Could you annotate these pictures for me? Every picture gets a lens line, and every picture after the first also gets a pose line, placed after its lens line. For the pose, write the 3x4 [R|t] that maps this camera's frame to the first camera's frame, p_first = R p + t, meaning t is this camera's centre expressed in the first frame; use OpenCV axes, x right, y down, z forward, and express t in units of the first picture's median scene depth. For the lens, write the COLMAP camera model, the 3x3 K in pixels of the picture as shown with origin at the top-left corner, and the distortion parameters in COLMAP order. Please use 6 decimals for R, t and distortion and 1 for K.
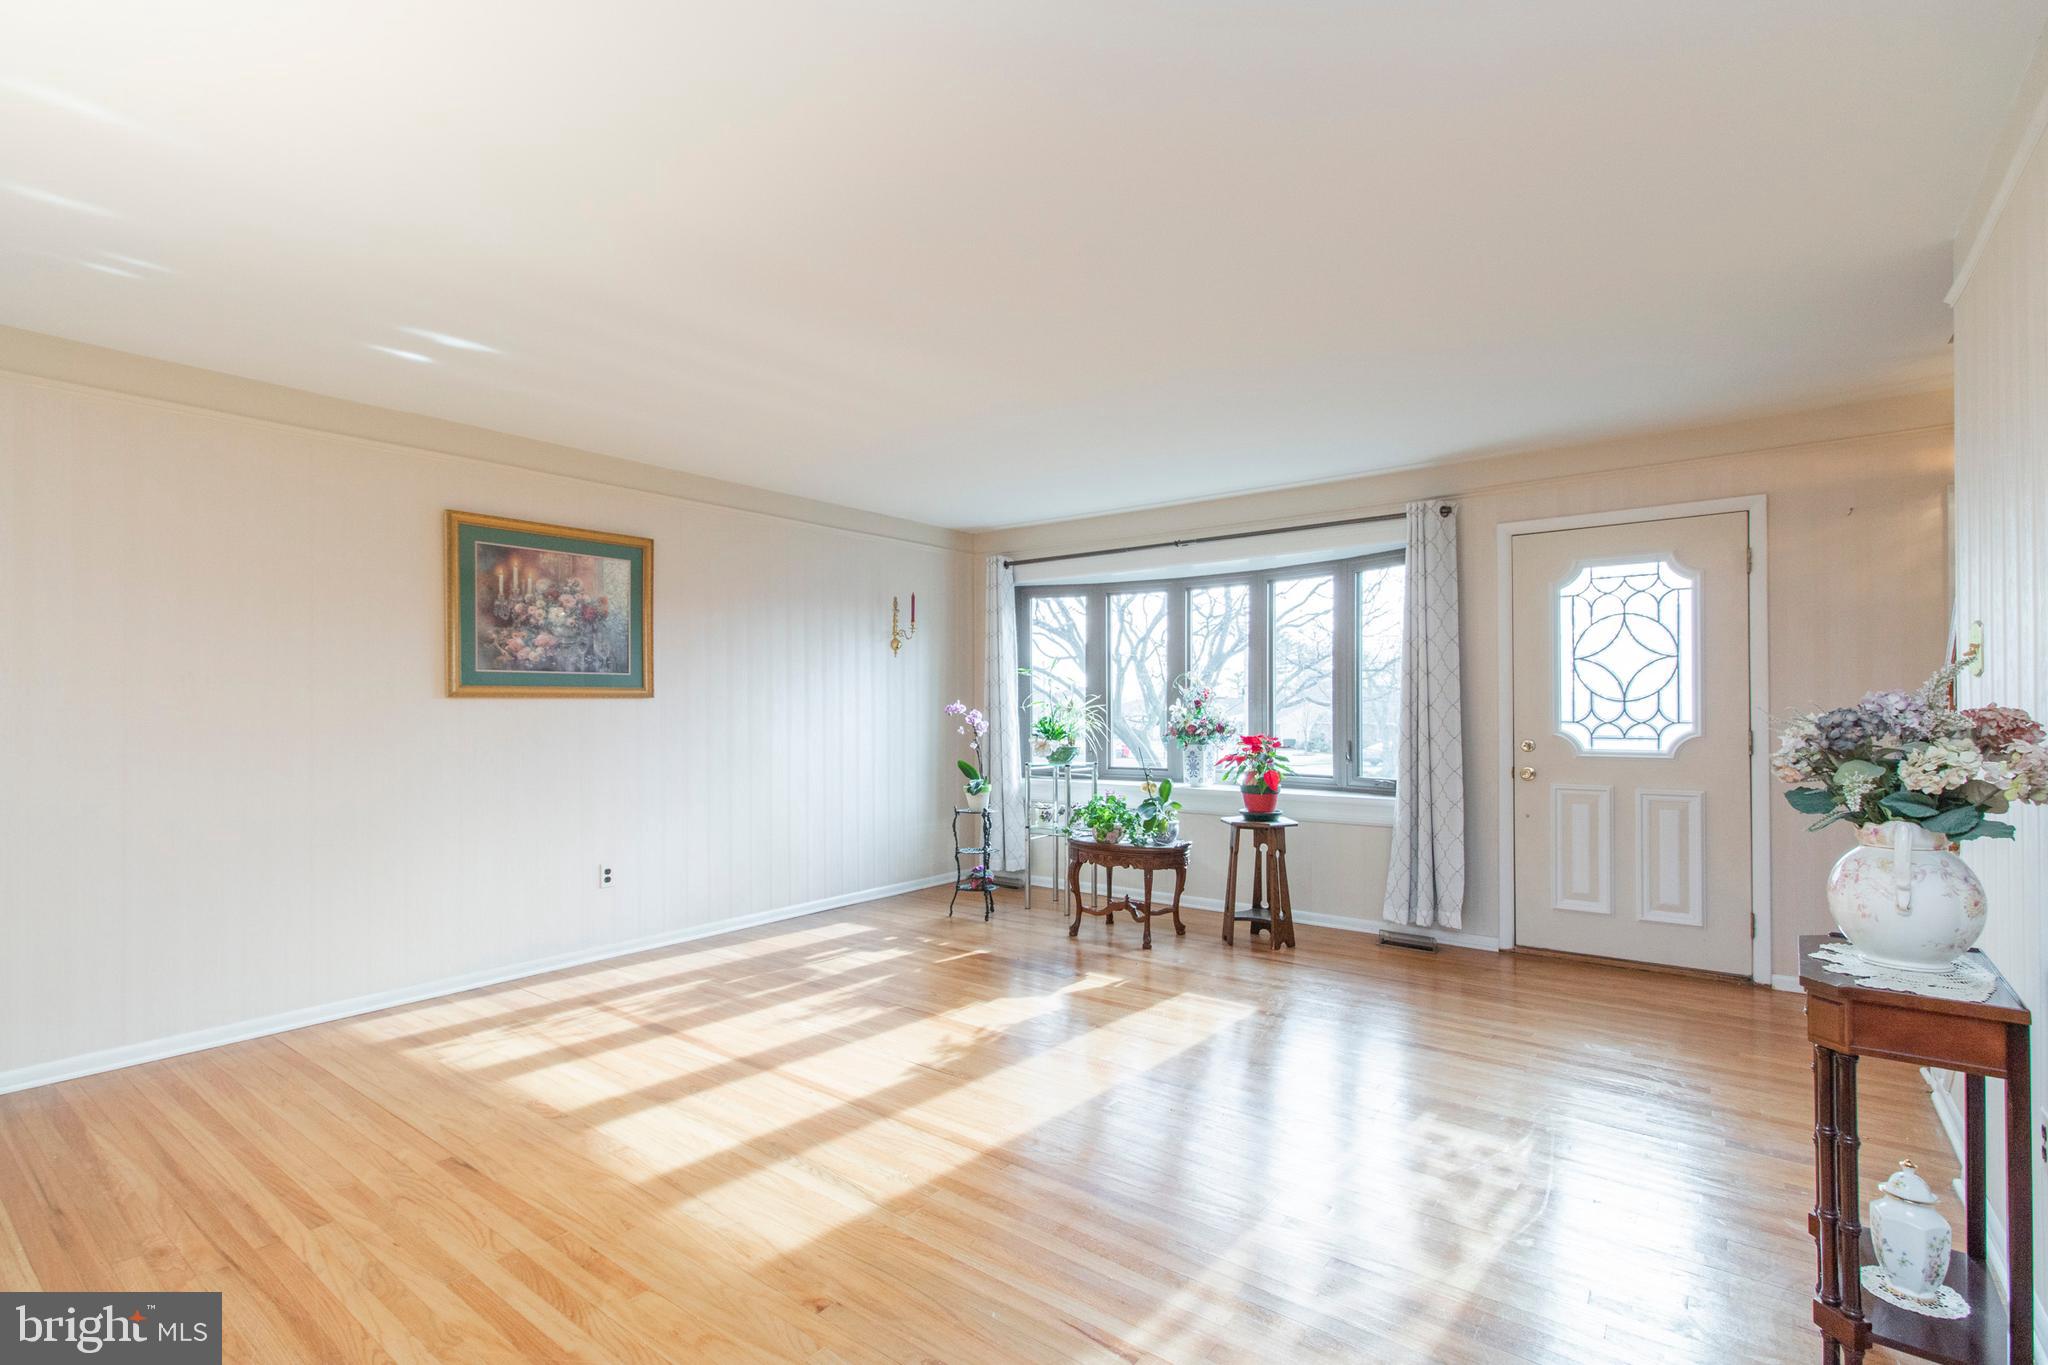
lens RADIAL K [[960.0, 0, 1013.0], [0, 960.0, 704.5], [0, 0, 1]] dist [-0.000151, 0.000621]
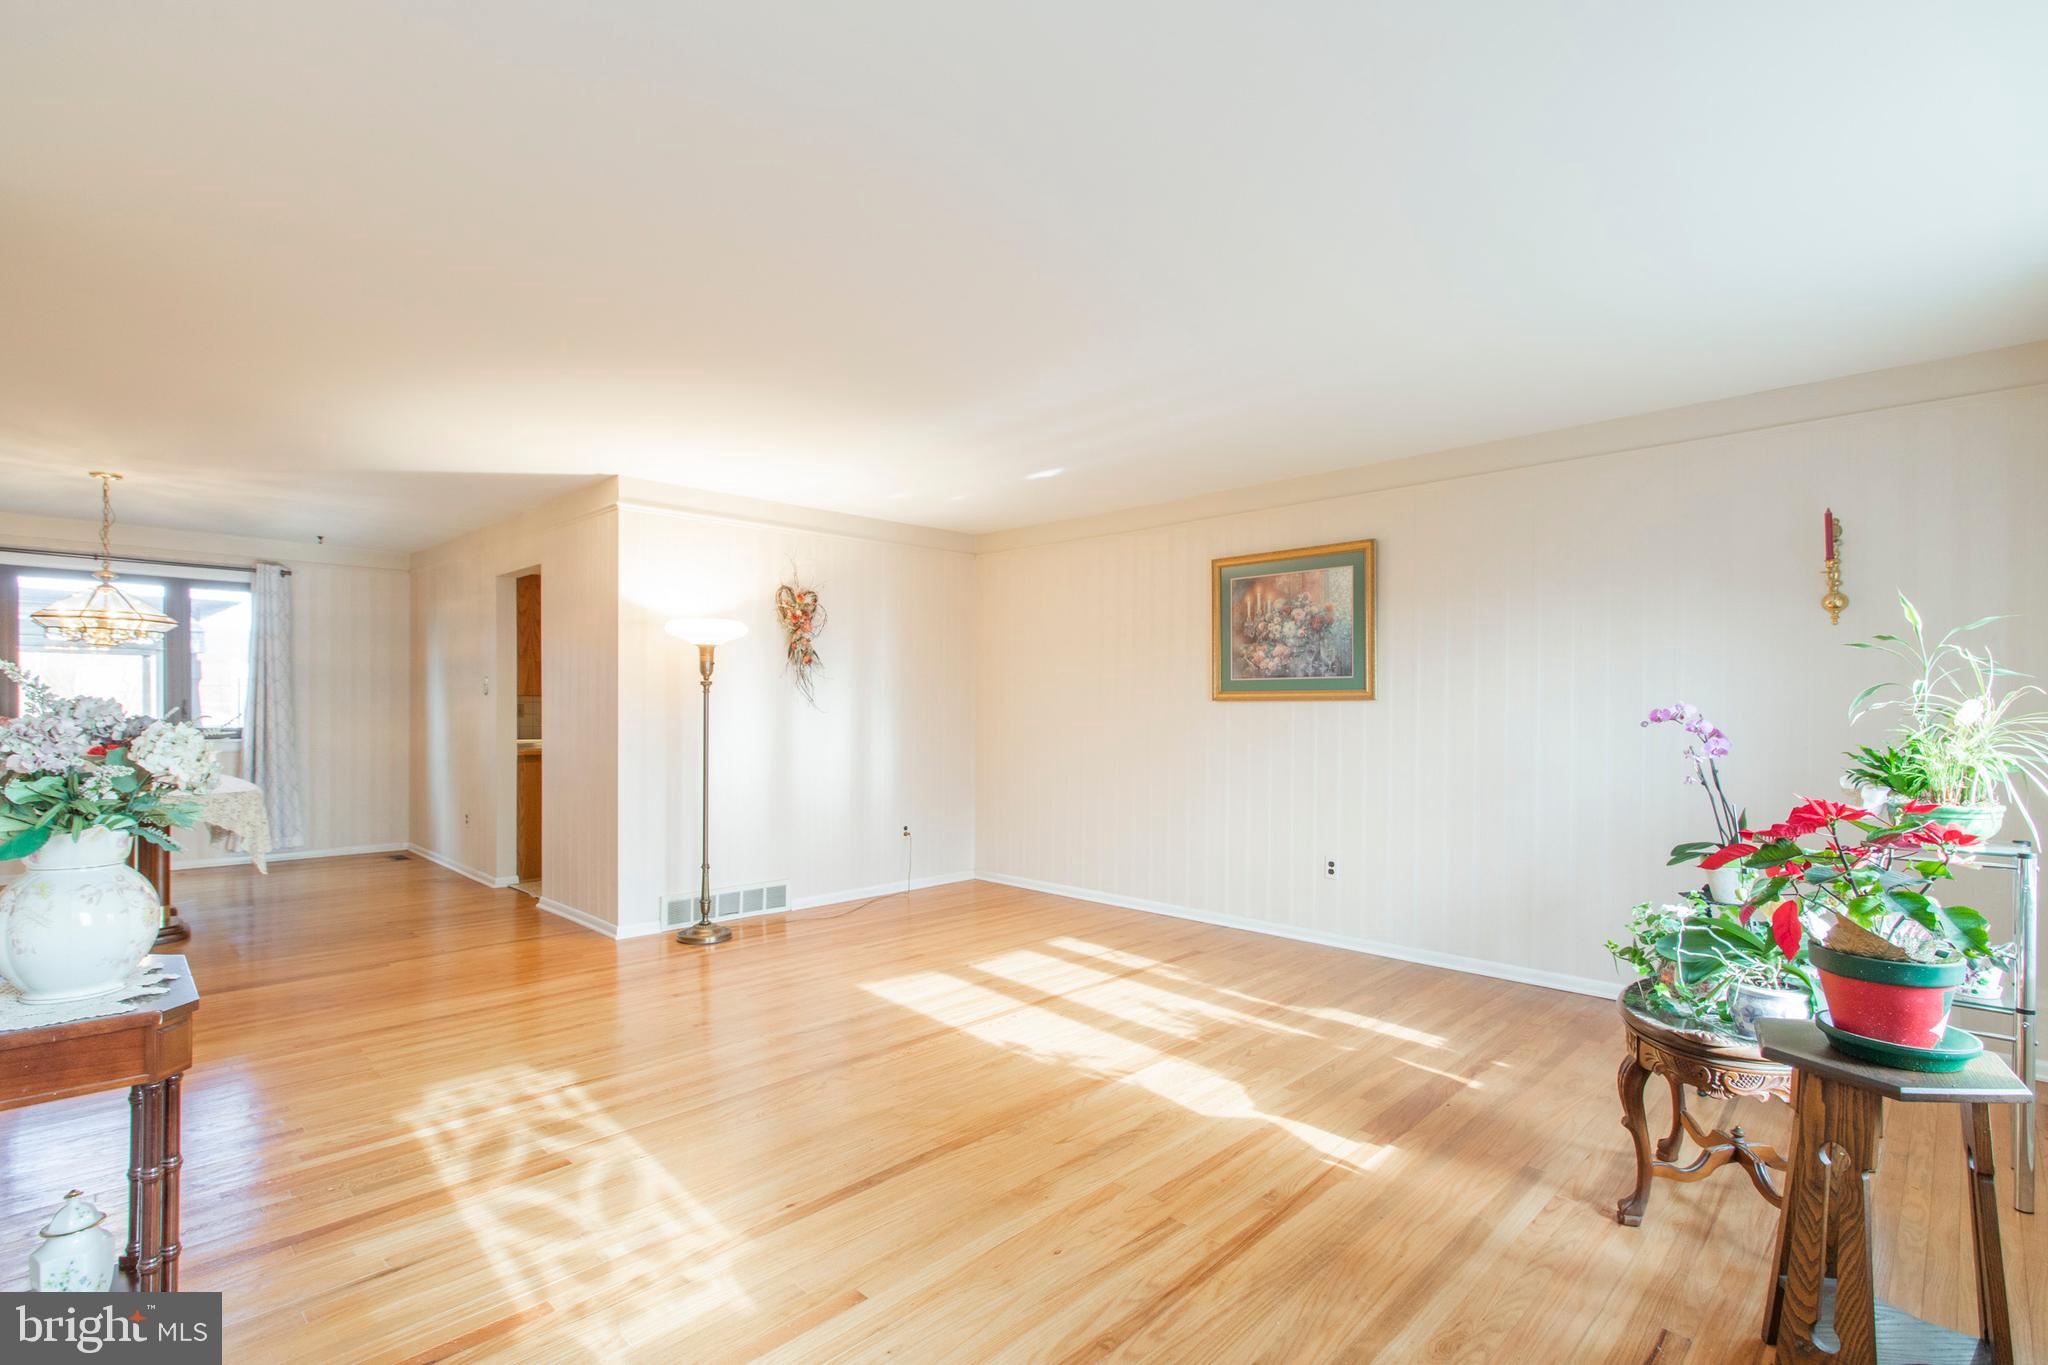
lens RADIAL K [[960.0, 0, 1013.0], [0, 960.0, 704.5], [0, 0, 1]] dist [-0.000151, 0.000621]
pose [[-0.124757, 0.002819, -0.992183, 0.714916], [0.001815, 0.999995, 0.002612, -0.006048], [0.992186, -0.001475, -0.124762, 0.833121]]
